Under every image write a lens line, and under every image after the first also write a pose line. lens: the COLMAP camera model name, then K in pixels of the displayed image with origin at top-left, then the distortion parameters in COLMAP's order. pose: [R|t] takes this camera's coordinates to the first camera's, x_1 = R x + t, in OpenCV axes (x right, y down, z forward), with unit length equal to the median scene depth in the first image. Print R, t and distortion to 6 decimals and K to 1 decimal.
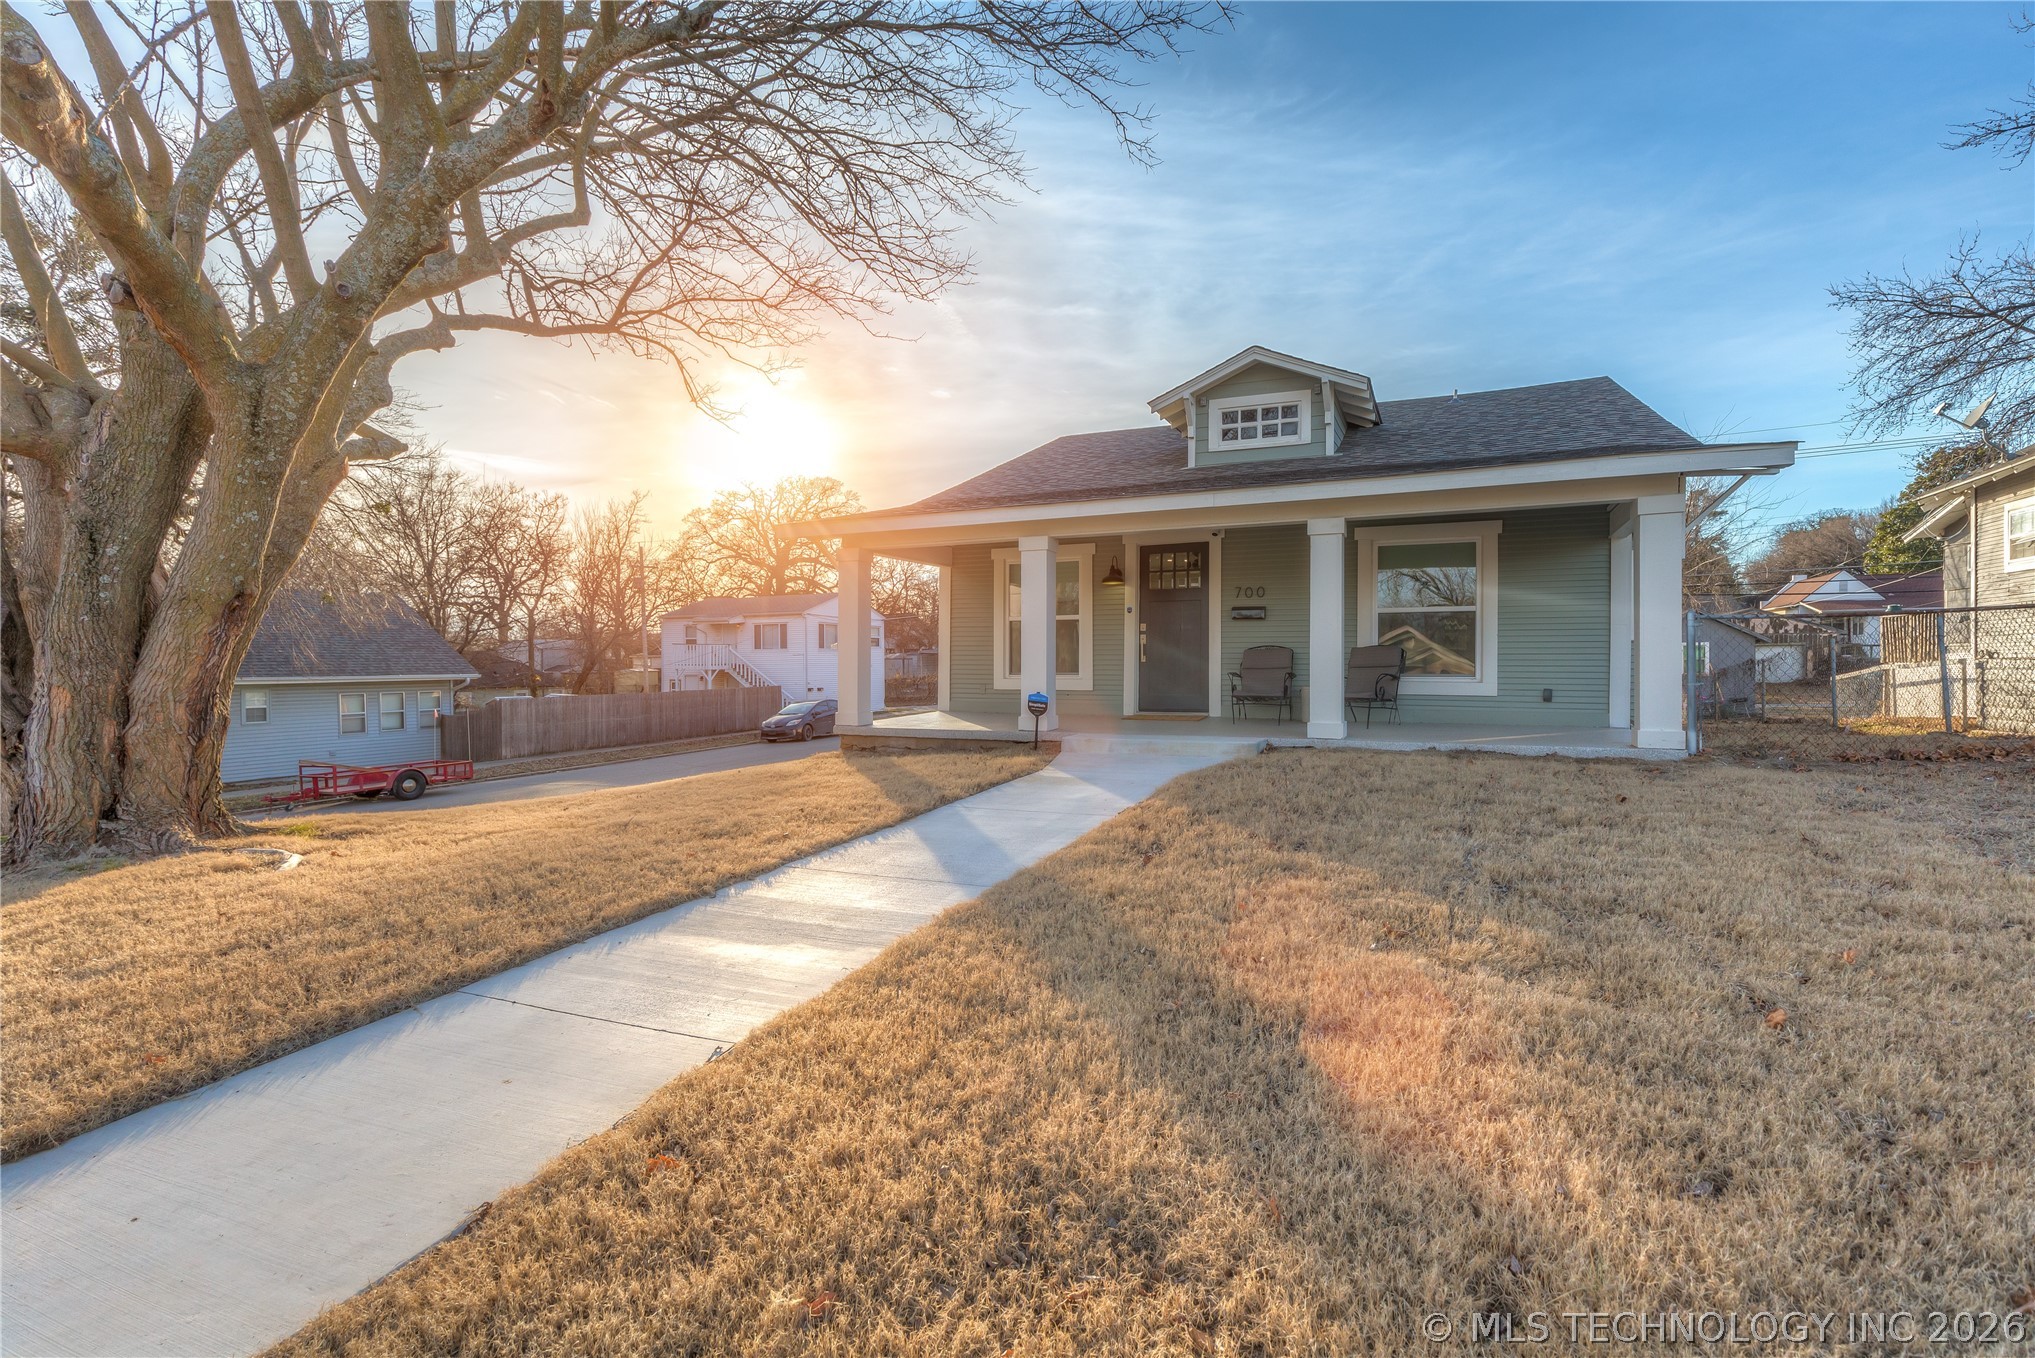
lens RADIAL K [[916.8, 0, 1016.1], [0, 916.8, 670.4], [0, 0, 1]] dist [0.005760, -0.000285]
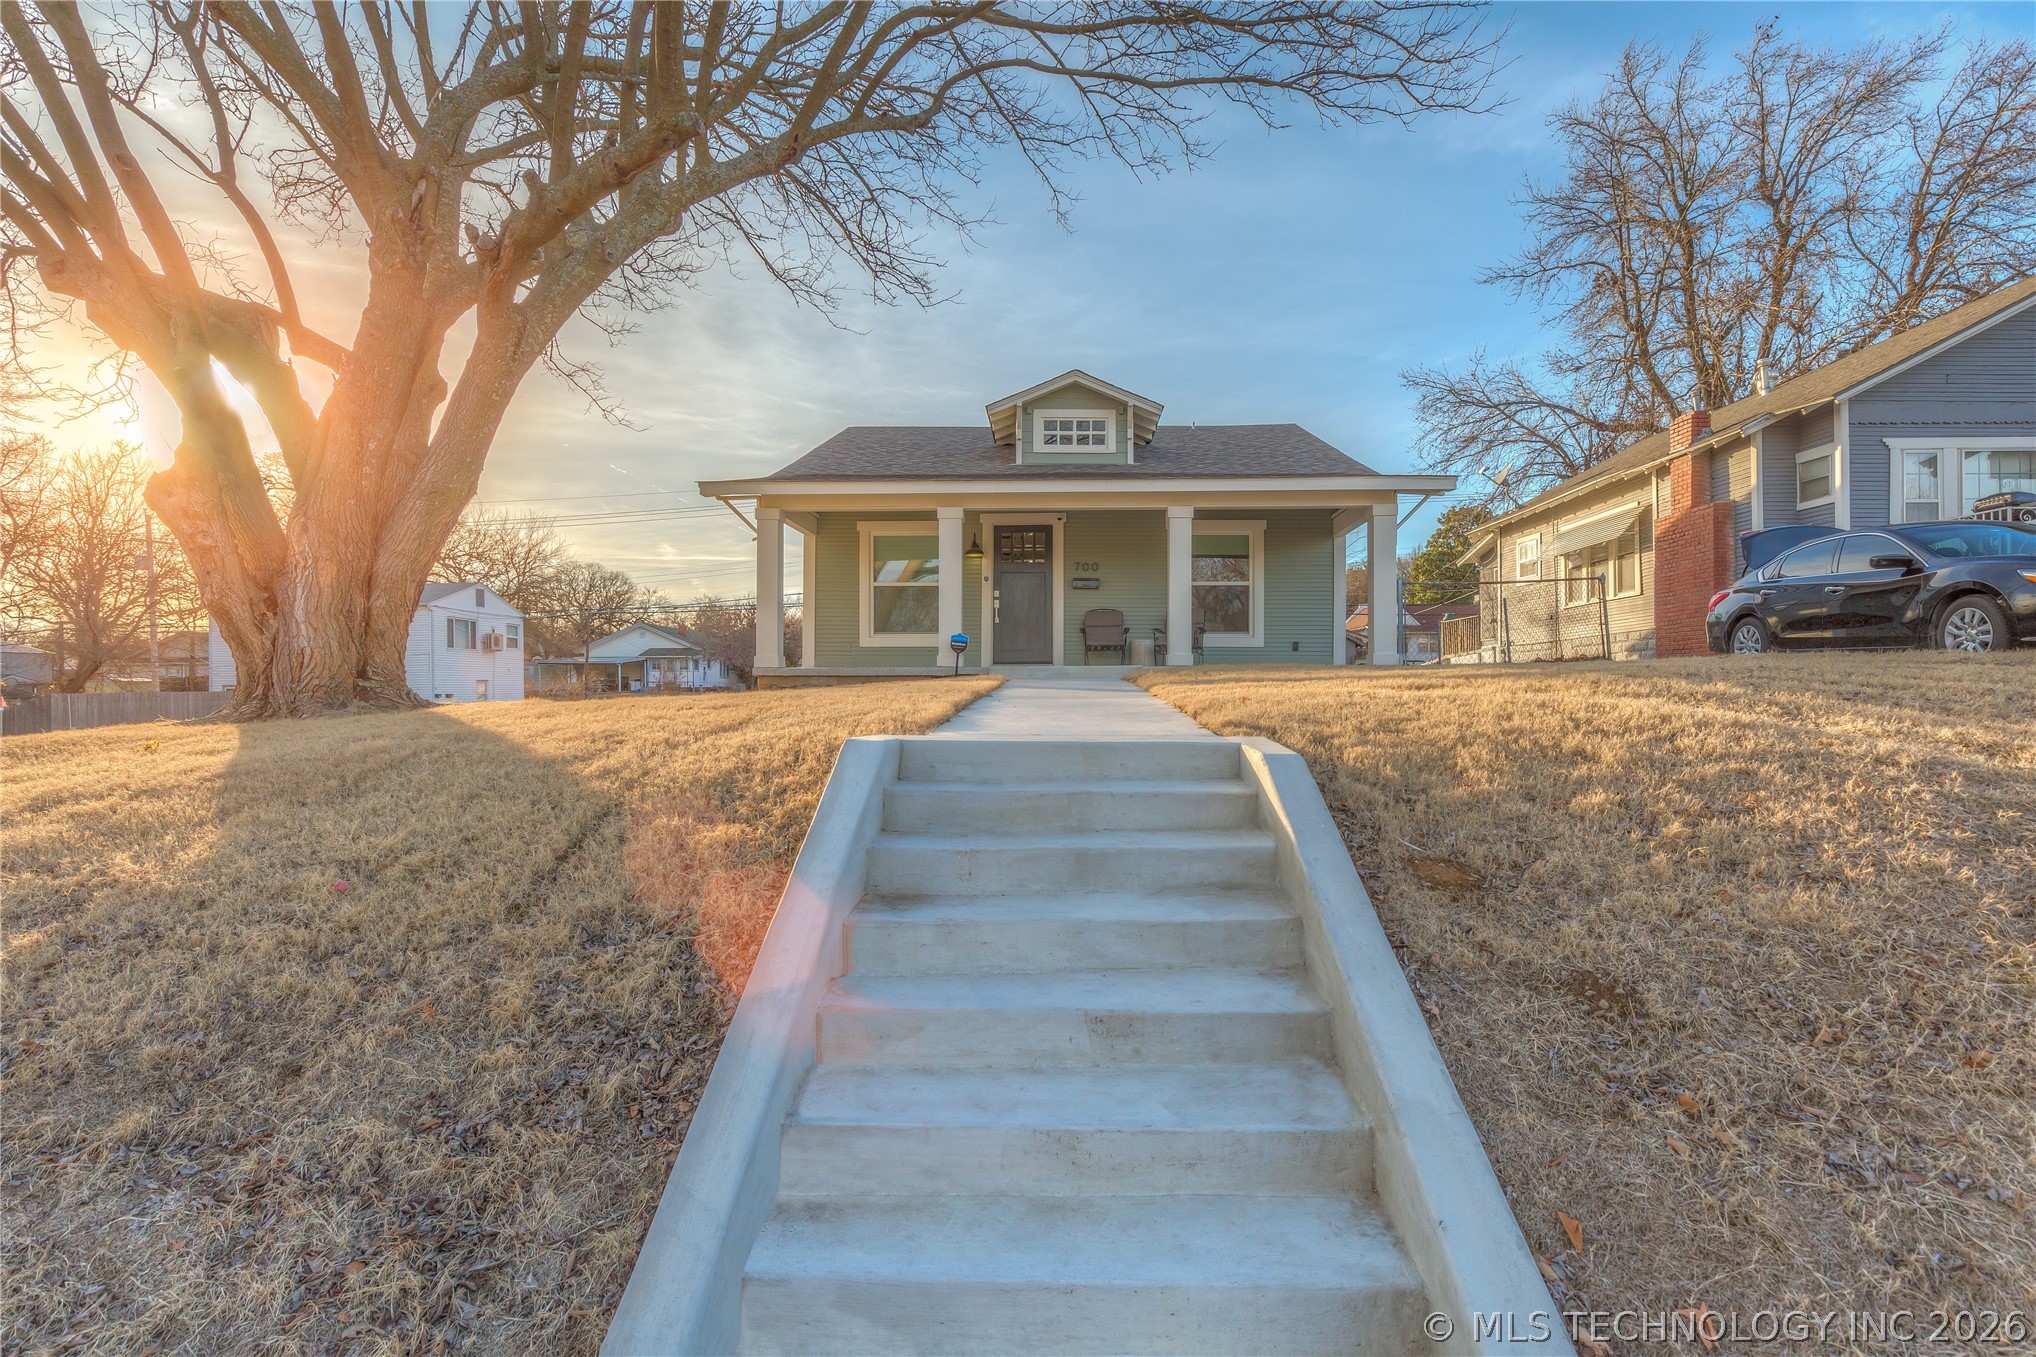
lens RADIAL K [[989.8, 0, 1017.3], [0, 989.8, 686.3], [0, 0, 1]] dist [0.002747, 0.000087]
pose [[0.928766, 0.003429, 0.370651, -0.294057], [-0.001181, 0.999980, -0.006293, 0.076569], [-0.370665, 0.005407, 0.928751, -0.194358]]
